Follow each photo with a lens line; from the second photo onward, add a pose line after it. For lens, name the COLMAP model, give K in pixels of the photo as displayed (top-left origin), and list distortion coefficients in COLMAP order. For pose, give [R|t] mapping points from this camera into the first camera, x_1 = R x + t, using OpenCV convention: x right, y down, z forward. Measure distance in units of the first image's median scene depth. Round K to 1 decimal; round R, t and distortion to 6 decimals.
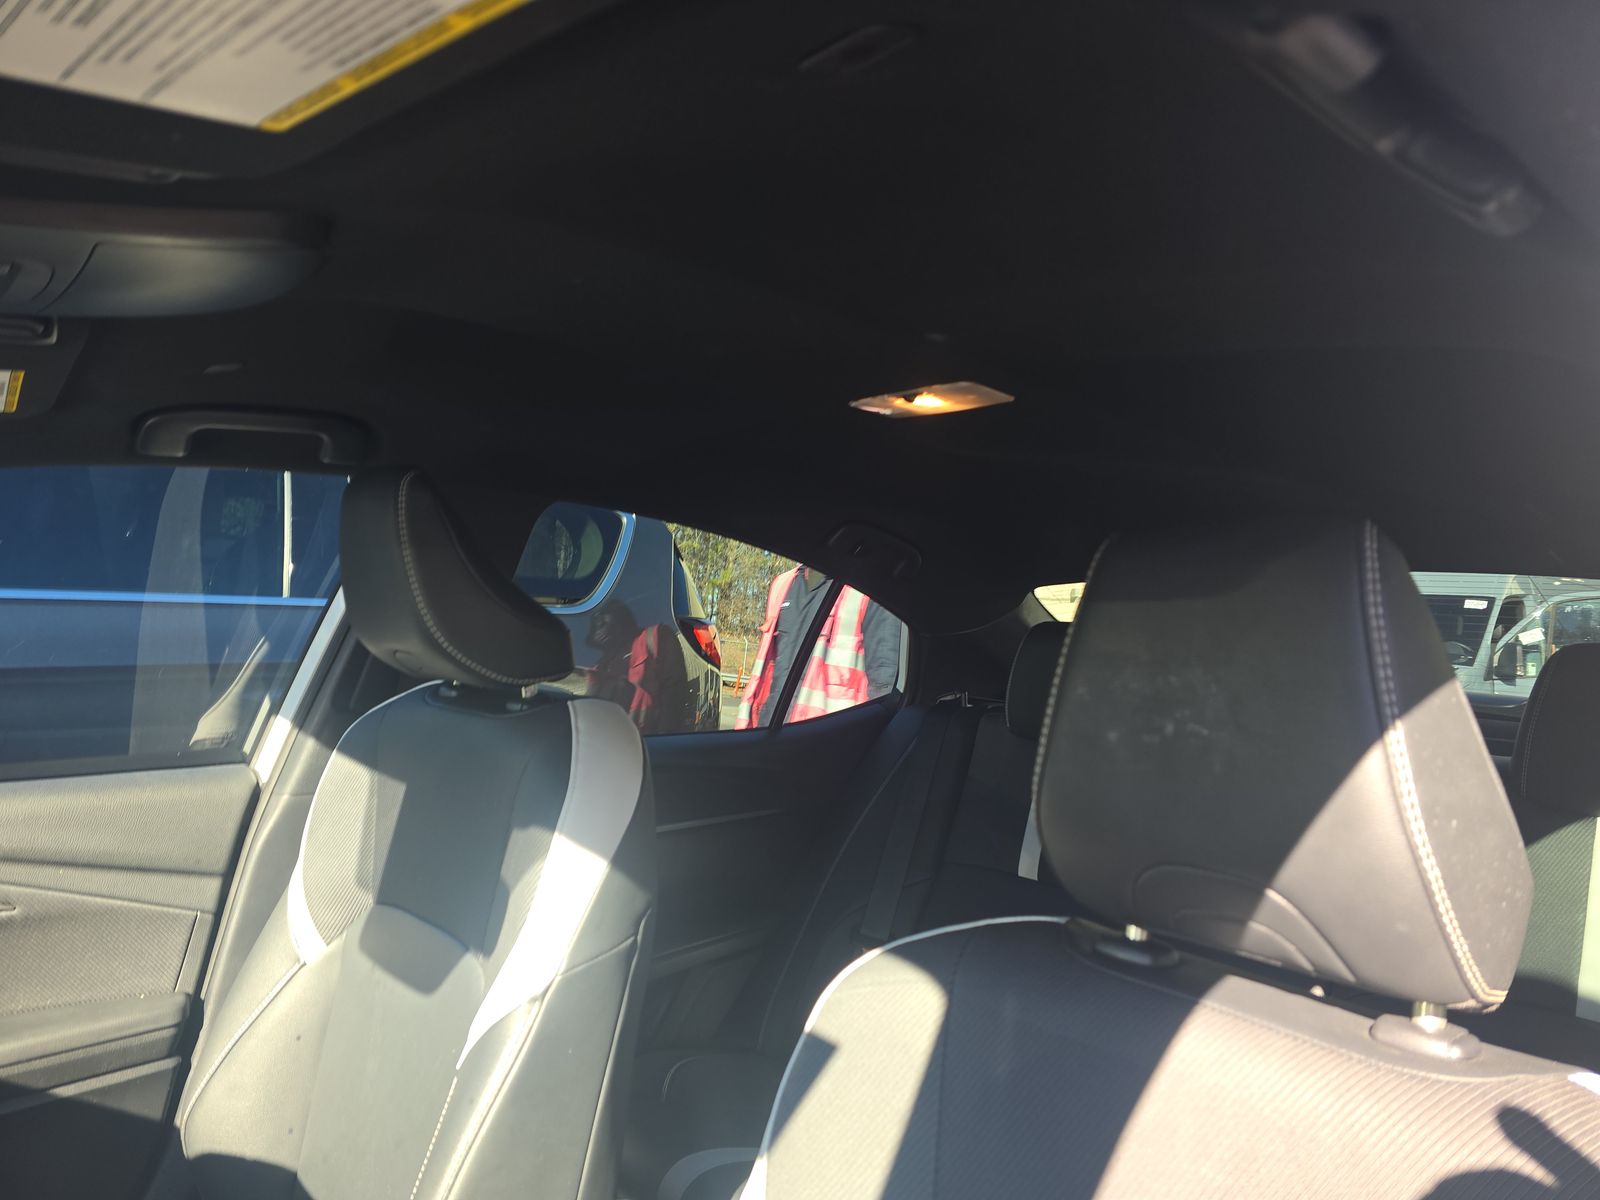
lens RADIAL K [[1077.1, 0, 800.0], [0, 1077.1, 600.0], [0, 0, 1]] dist [0.043050, -0.045041]
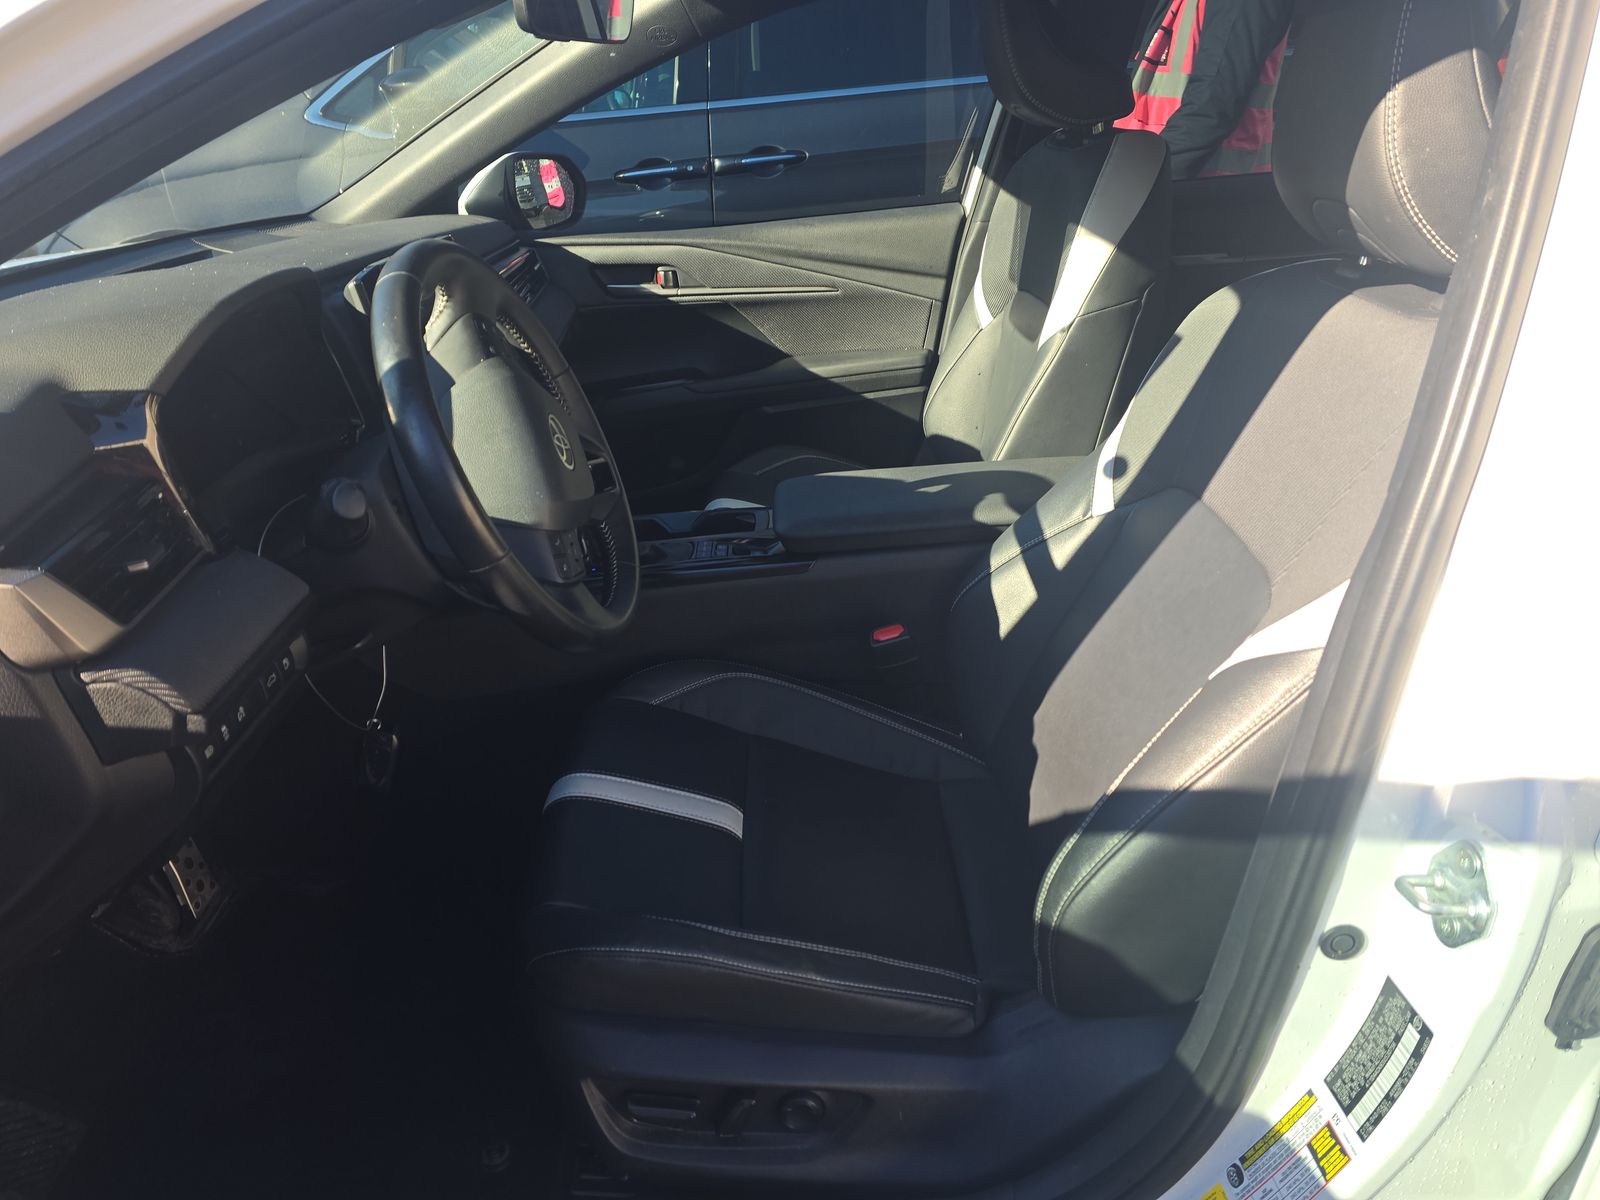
lens RADIAL K [[1077.1, 0, 800.0], [0, 1077.1, 600.0], [0, 0, 1]] dist [0.043050, -0.045041]
pose [[0.744818, 0.195975, -0.637840, 0.420273], [0.107782, 0.908011, 0.404844, 0.023885], [0.658505, -0.370283, 0.655181, -0.349429]]
